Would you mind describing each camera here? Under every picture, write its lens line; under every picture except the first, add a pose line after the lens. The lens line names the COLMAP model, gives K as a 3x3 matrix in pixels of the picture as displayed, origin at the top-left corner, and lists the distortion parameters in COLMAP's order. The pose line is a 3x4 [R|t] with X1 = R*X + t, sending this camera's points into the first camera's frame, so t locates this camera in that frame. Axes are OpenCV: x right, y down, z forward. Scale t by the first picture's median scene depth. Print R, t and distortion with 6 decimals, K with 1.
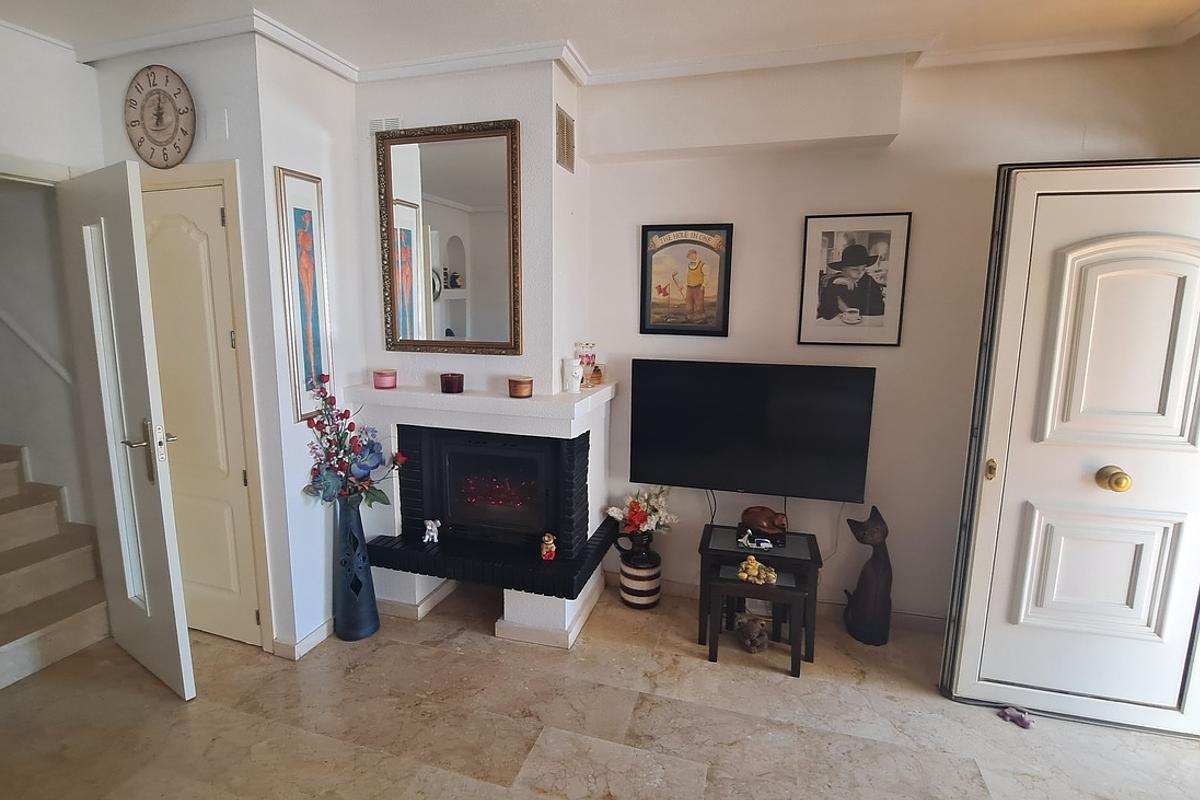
lens RADIAL K [[571.2, 0, 595.8], [0, 571.2, 387.8], [0, 0, 1]] dist [-0.004281, -0.014532]
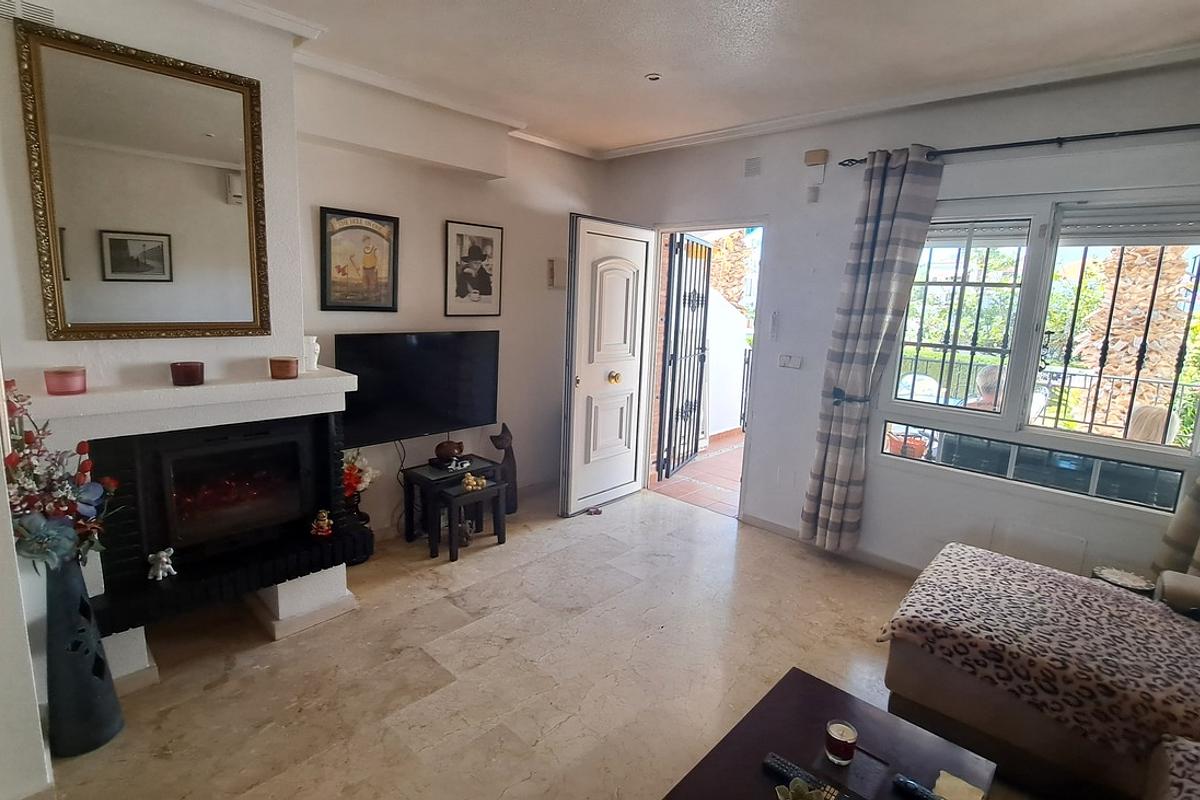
lens RADIAL K [[571.2, 0, 595.8], [0, 571.2, 387.8], [0, 0, 1]] dist [-0.004281, -0.014532]
pose [[0.436017, -0.135161, 0.889731, -0.728495], [0.099928, 0.989815, 0.101395, -0.012377], [-0.894373, 0.044699, 0.445083, 0.107143]]
